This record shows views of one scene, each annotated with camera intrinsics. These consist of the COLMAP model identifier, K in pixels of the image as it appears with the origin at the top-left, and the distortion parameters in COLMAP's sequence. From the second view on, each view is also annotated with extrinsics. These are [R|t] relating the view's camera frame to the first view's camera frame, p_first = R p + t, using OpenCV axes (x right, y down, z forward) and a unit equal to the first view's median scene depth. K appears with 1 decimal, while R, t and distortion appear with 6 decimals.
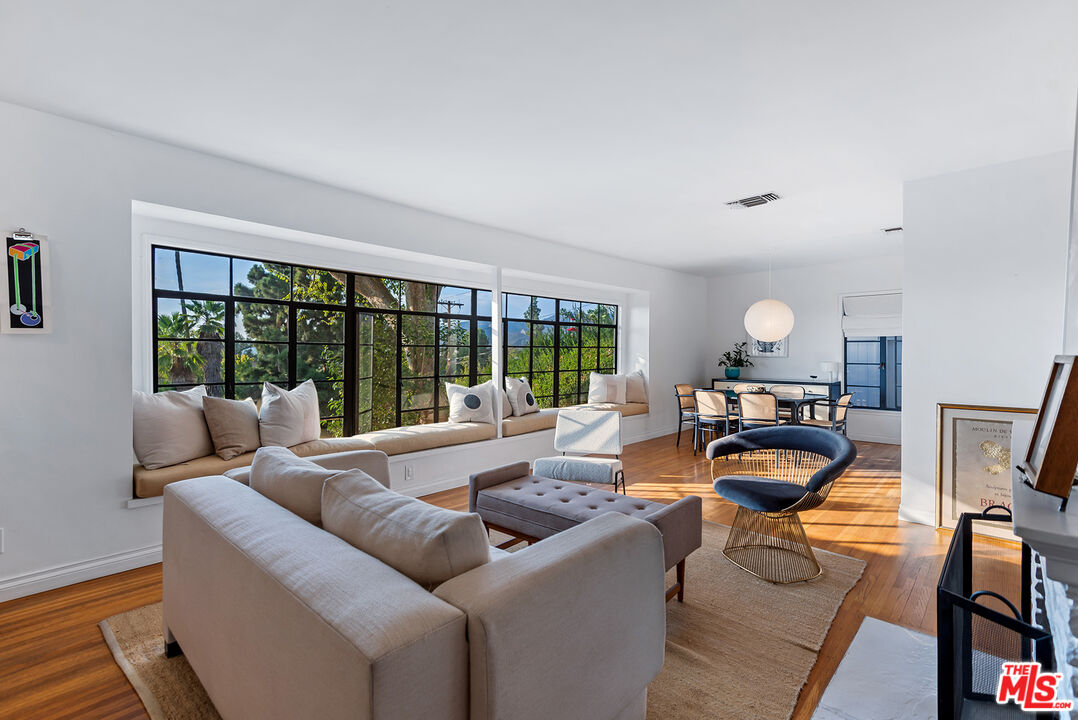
lens RADIAL K [[486.0, 0, 542.5], [0, 486.0, 345.0], [0, 0, 1]] dist [0.031865, 0.000006]
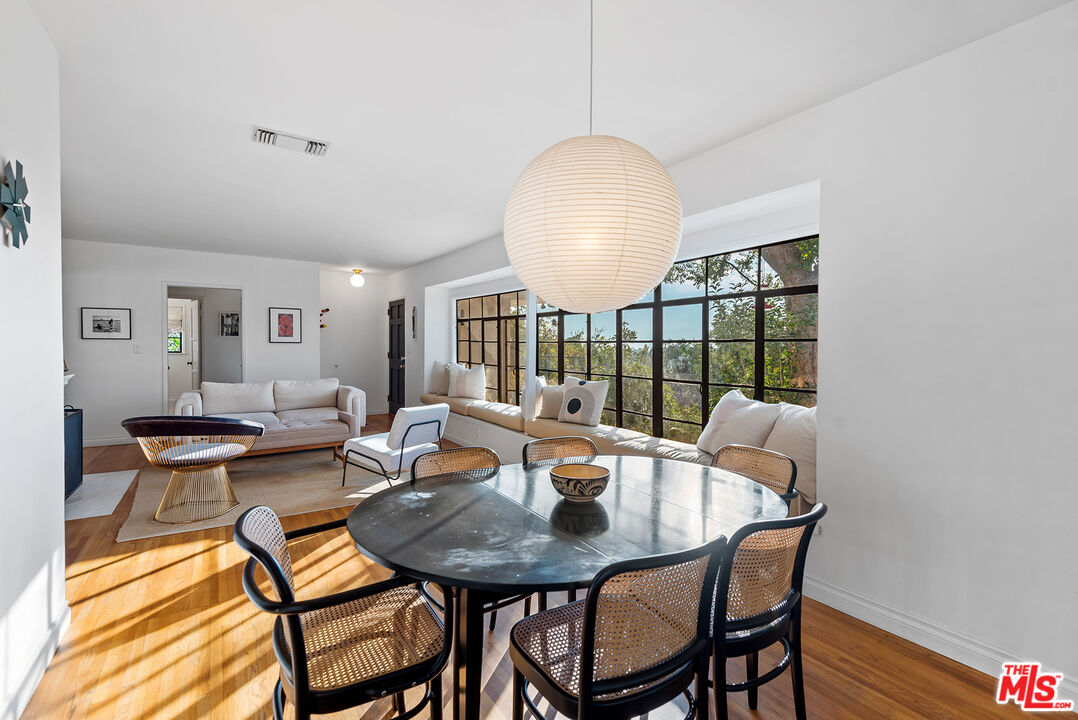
lens RADIAL K [[491.0, 0, 543.4], [0, 491.0, 353.8], [0, 0, 1]] dist [0.030124, -0.000144]
pose [[-0.237667, 0.015884, -0.971217, 1.122487], [0.006308, 0.999870, 0.014809, 0.014361], [0.971326, -0.002607, -0.237736, 1.628324]]
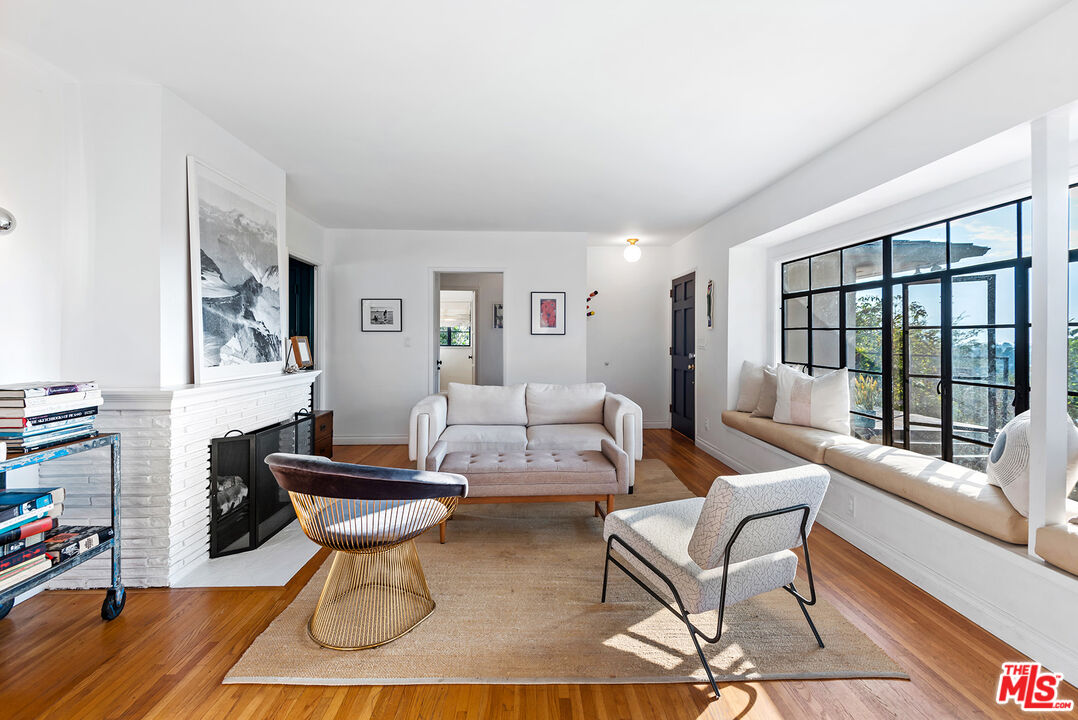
lens RADIAL K [[486.0, 0, 542.5], [0, 486.0, 345.0], [0, 0, 1]] dist [0.031865, 0.000006]
pose [[-0.707015, 0.007073, -0.707163, 0.602548], [0.006668, 0.999972, 0.003334, 0.020886], [0.707167, -0.002358, -0.707043, 1.278583]]
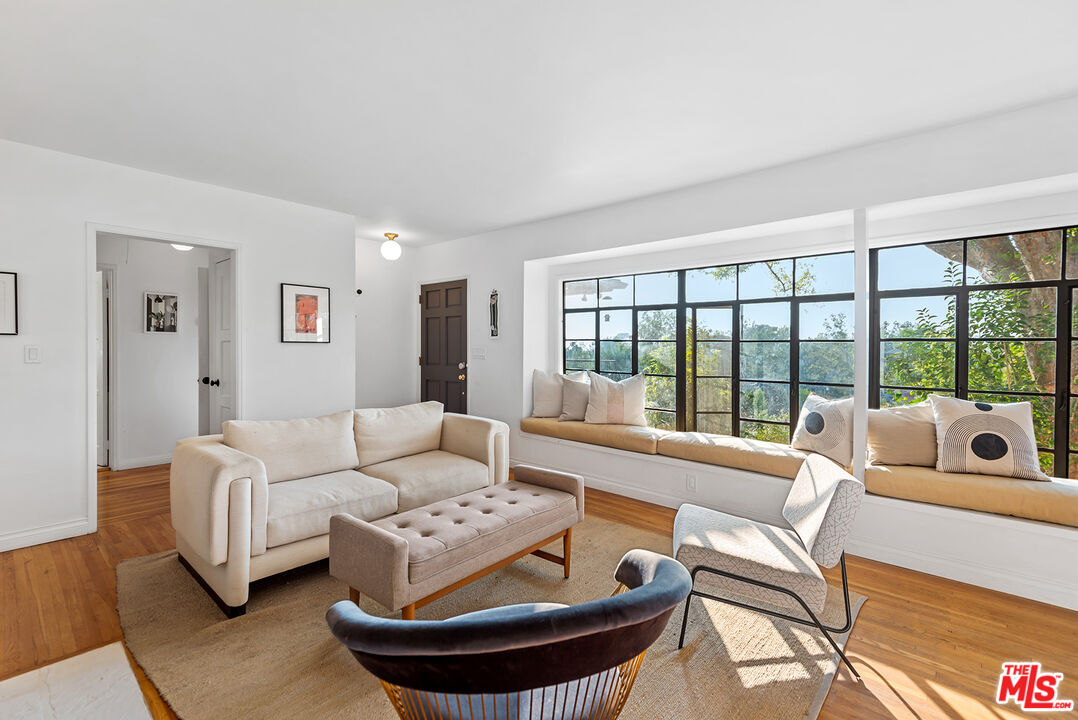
lens RADIAL K [[483.3, 0, 537.5], [0, 483.3, 352.8], [0, 0, 1]] dist [0.021987, -0.000076]
pose [[0.014370, 0.011300, -0.999833, 0.656300], [0.008836, 0.999896, 0.011427, 0.009485], [0.999858, -0.008999, 0.014269, 0.753945]]
